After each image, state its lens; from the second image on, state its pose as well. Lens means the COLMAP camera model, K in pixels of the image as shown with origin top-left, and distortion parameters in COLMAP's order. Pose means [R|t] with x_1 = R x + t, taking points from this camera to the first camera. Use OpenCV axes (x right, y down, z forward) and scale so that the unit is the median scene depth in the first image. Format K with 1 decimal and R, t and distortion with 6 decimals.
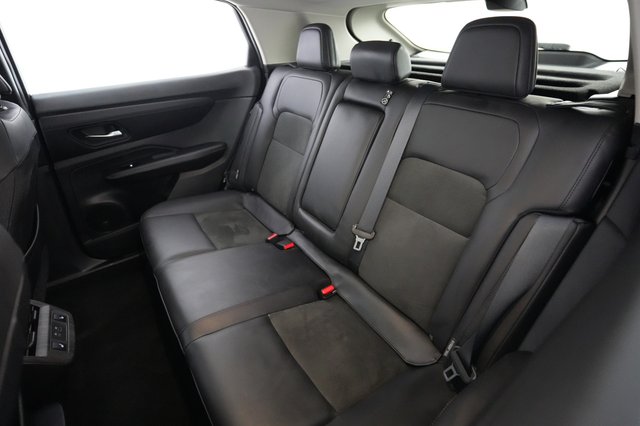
lens RADIAL K [[315.7, 0, 324.8], [0, 315.7, 205.8], [0, 0, 1]] dist [0.000137, 0.000209]
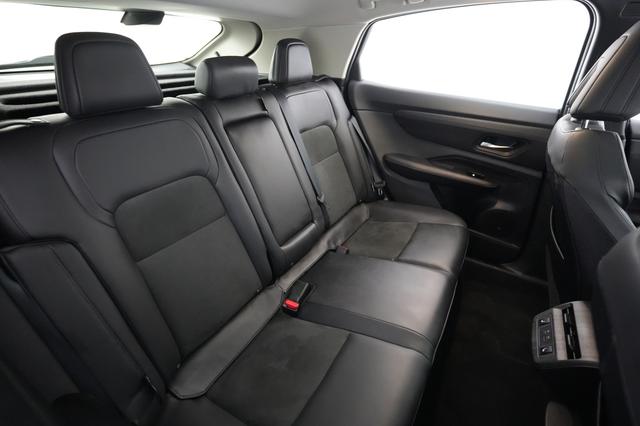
lens RADIAL K [[315.7, 0, 324.8], [0, 315.7, 205.8], [0, 0, 1]] dist [0.000137, 0.000209]
pose [[-0.423025, -0.410337, 0.807882, -0.948223], [0.426245, 0.696664, 0.577039, -0.635426], [-0.799603, 0.588458, -0.119802, 1.150817]]
